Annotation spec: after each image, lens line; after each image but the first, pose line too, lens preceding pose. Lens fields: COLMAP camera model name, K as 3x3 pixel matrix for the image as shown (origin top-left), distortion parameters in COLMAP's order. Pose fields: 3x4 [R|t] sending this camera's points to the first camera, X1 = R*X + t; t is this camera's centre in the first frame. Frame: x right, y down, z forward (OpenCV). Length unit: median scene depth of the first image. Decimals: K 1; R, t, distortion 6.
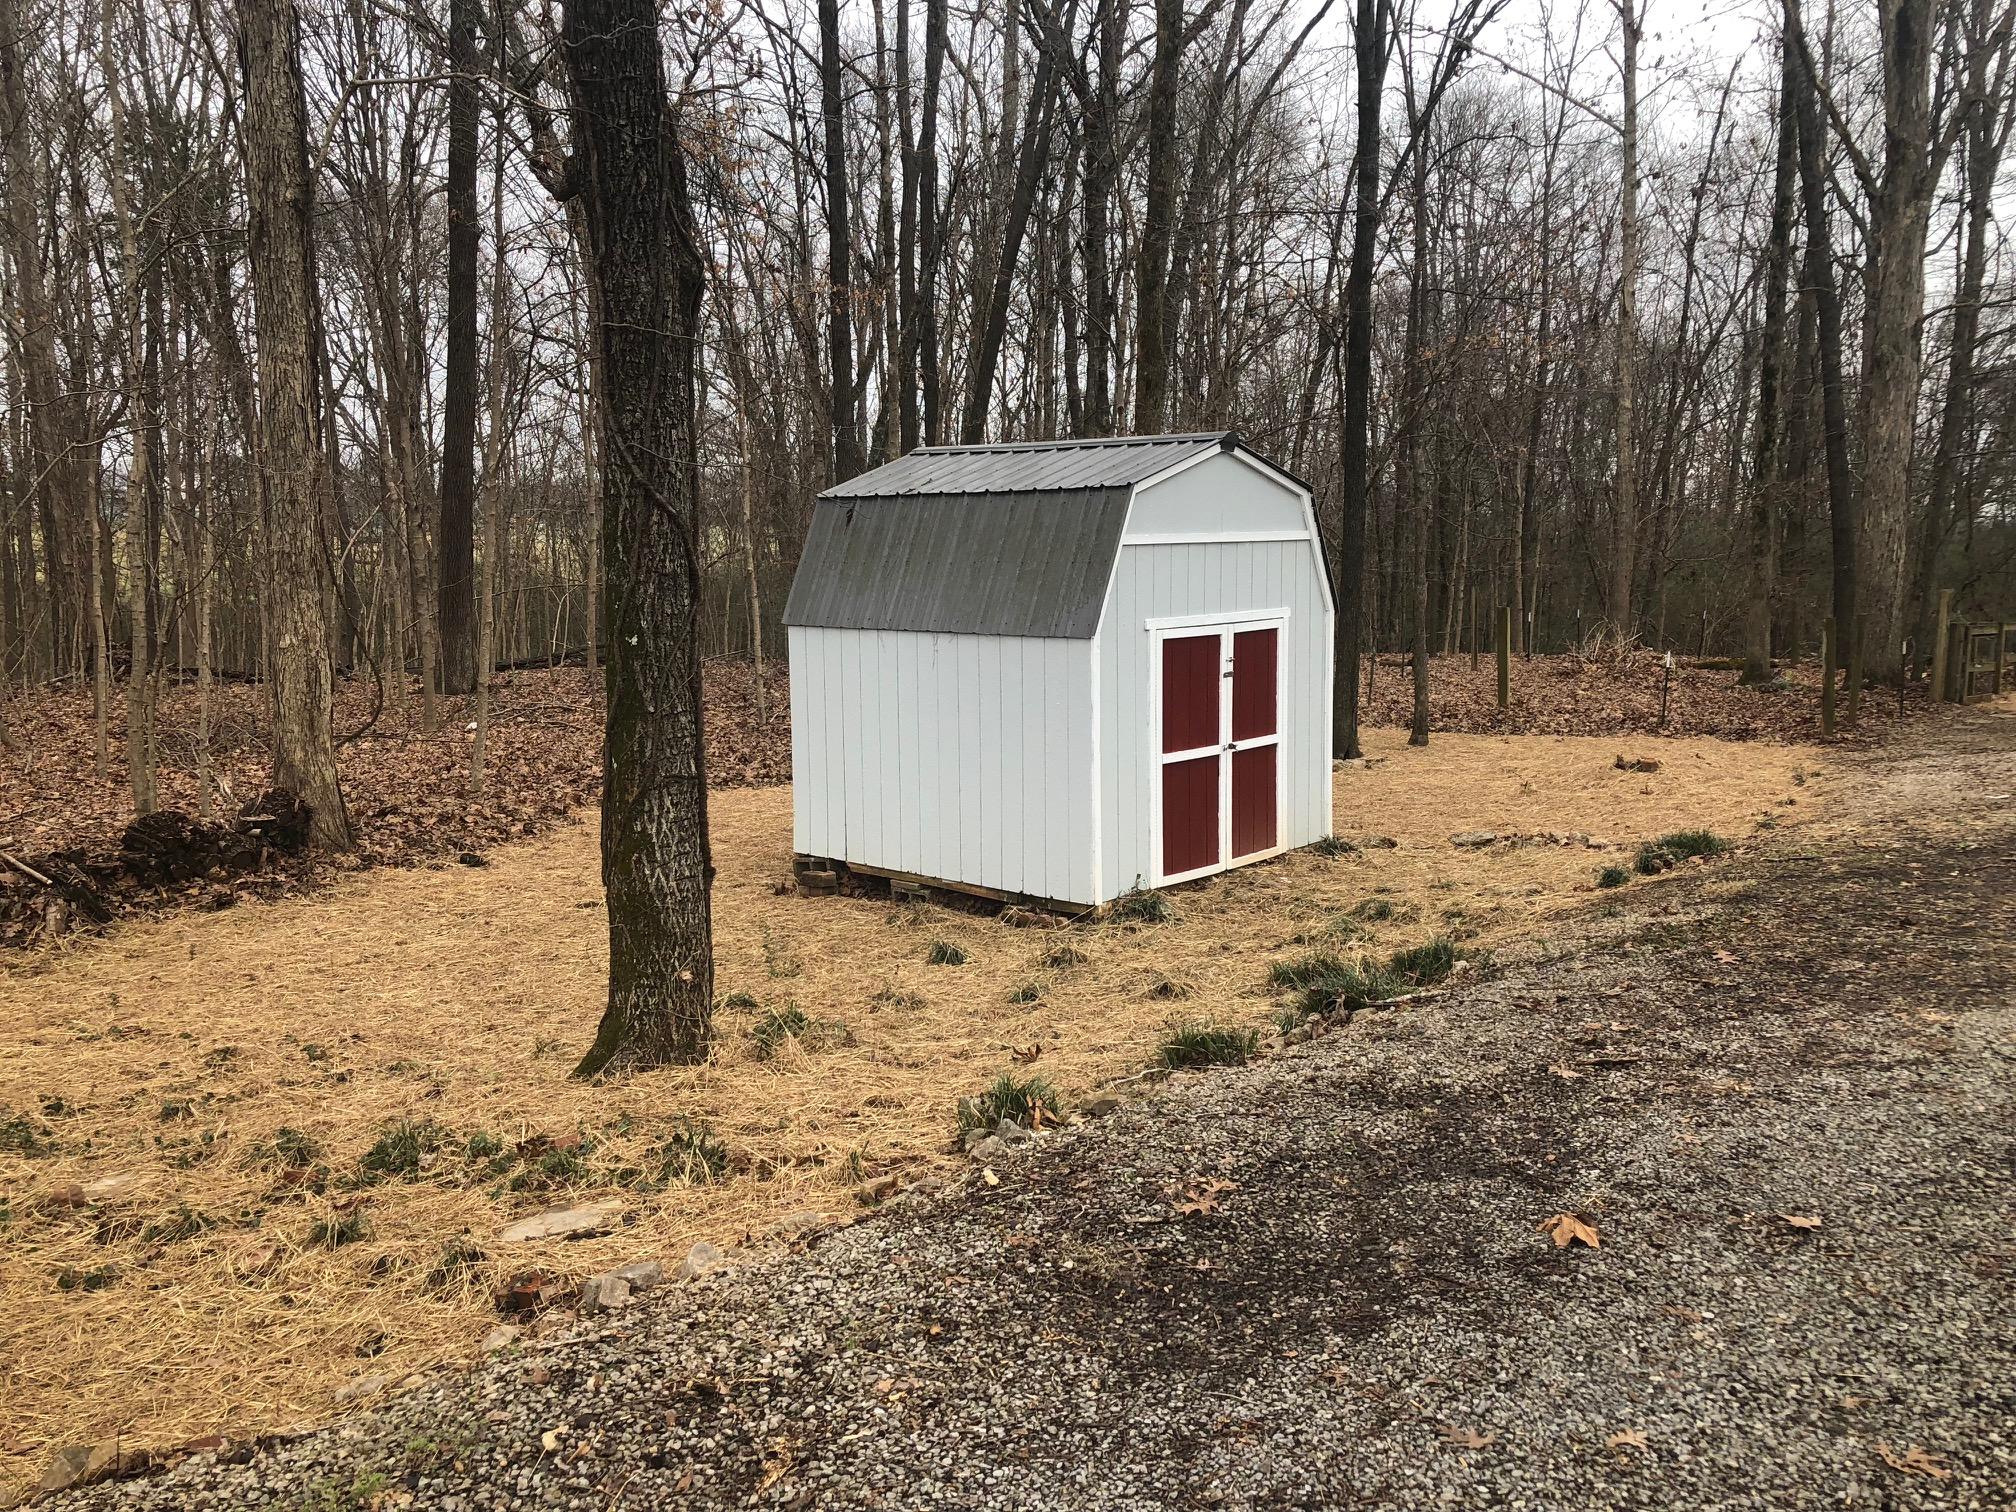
lens RADIAL K [[1656.7, 0, 1004.0], [0, 1656.7, 752.8], [0, 0, 1]] dist [0.008336, 0.007397]
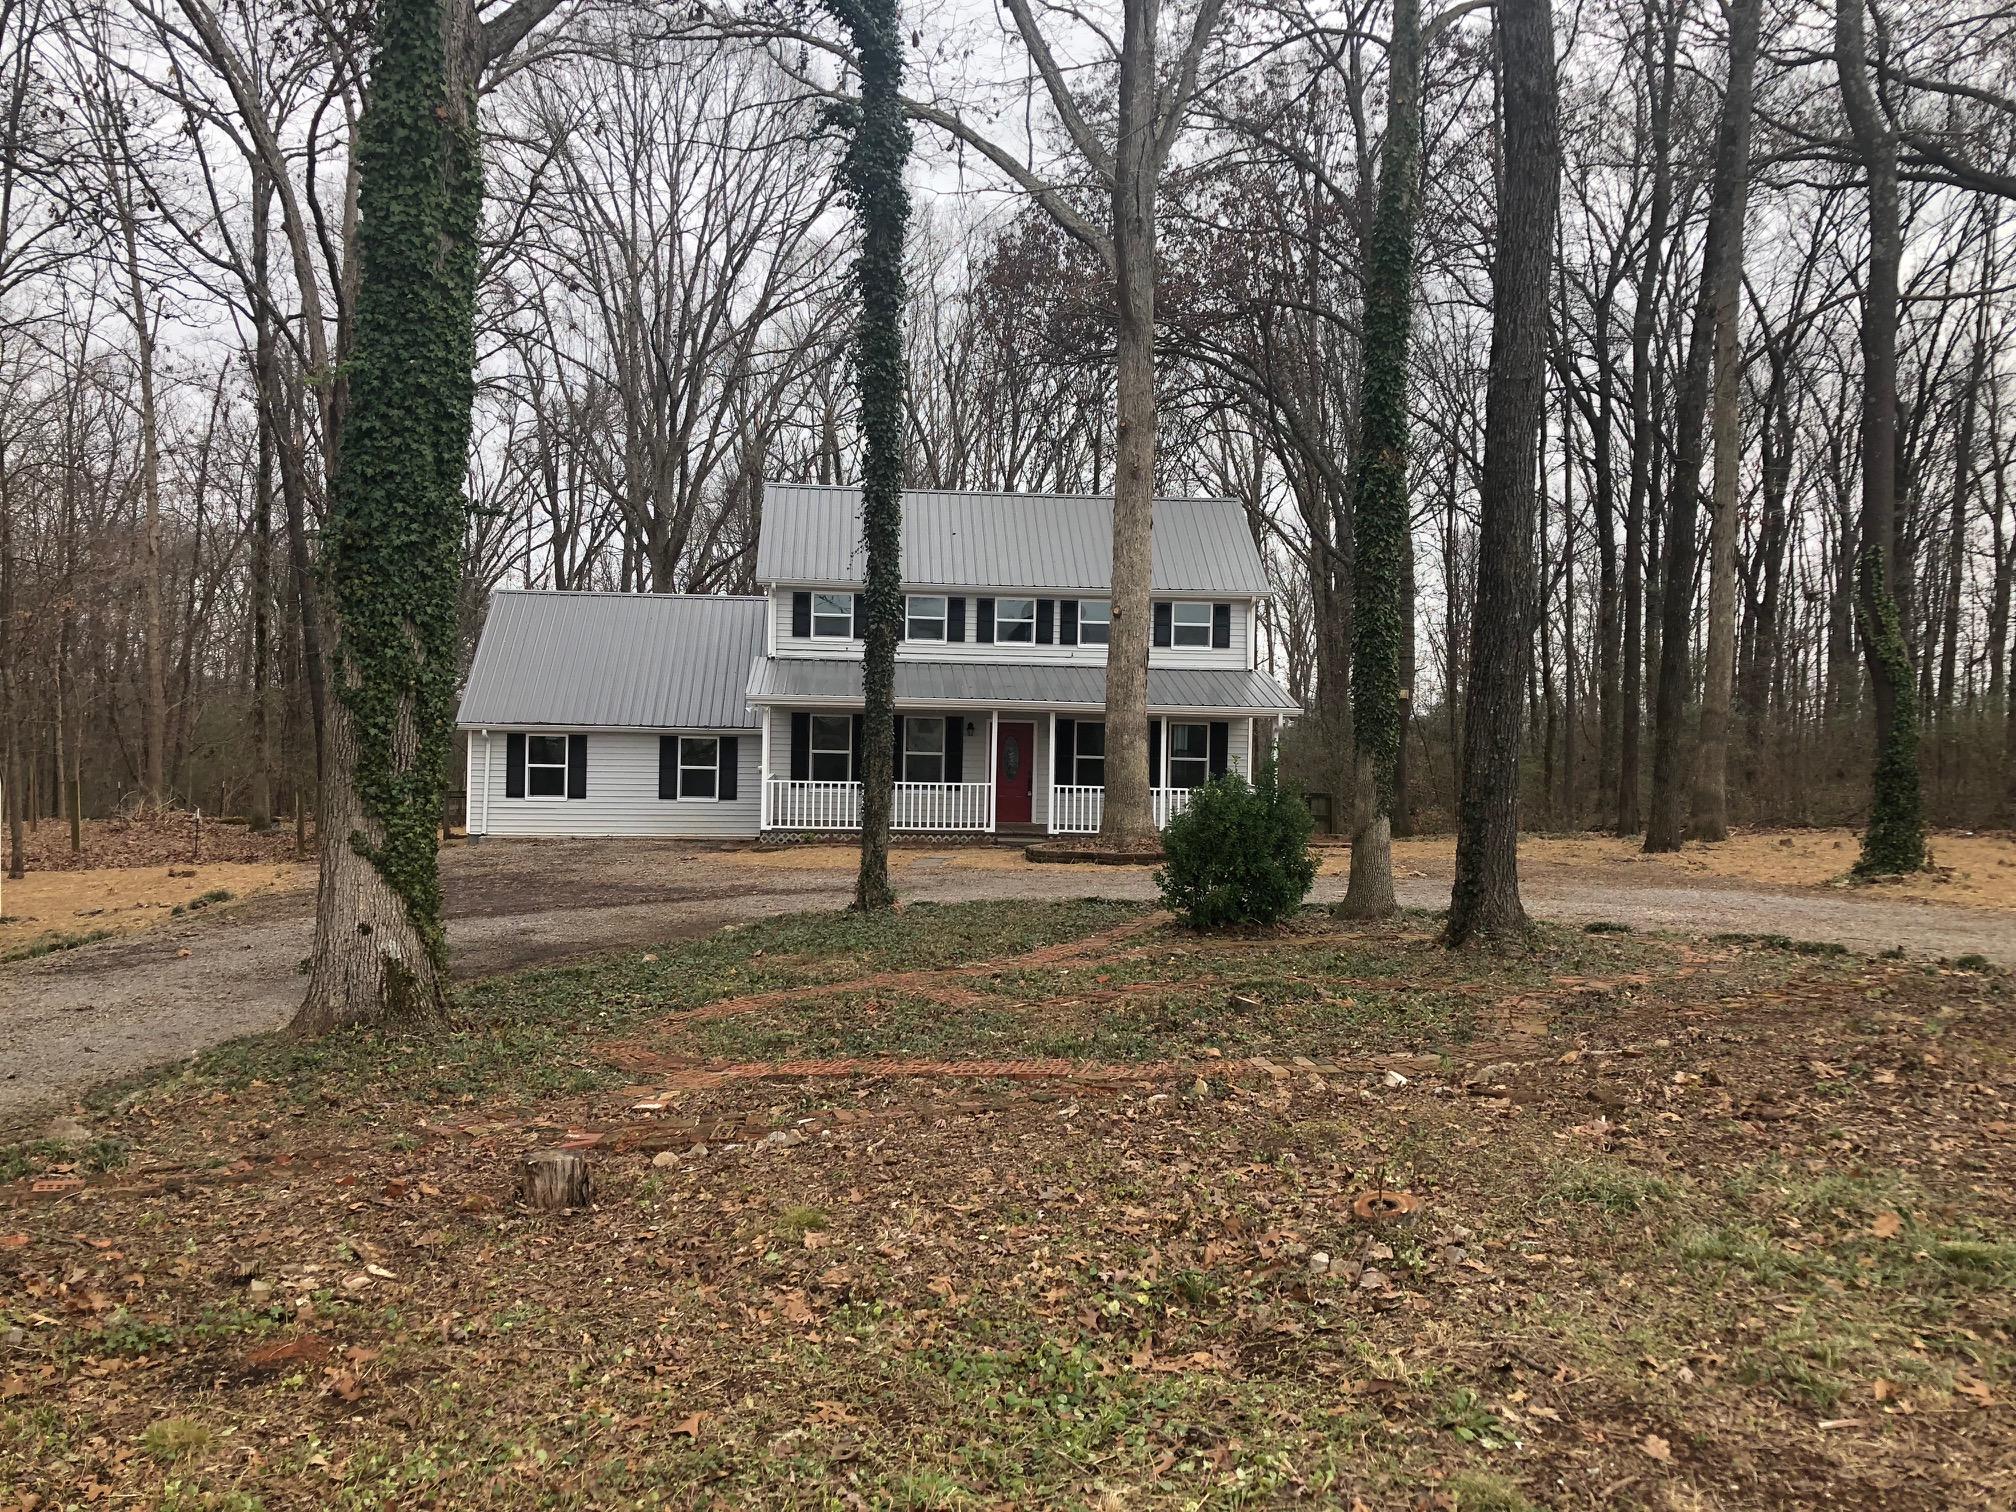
lens RADIAL K [[1656.7, 0, 1003.4], [0, 1656.7, 756.1], [0, 0, 1]] dist [0.008336, 0.007397]
pose [[0.670958, 0.001279, 0.741495, -0.165451], [0.073010, 0.995025, -0.067781, 0.034452], [-0.737893, 0.099615, 0.667526, -0.401663]]
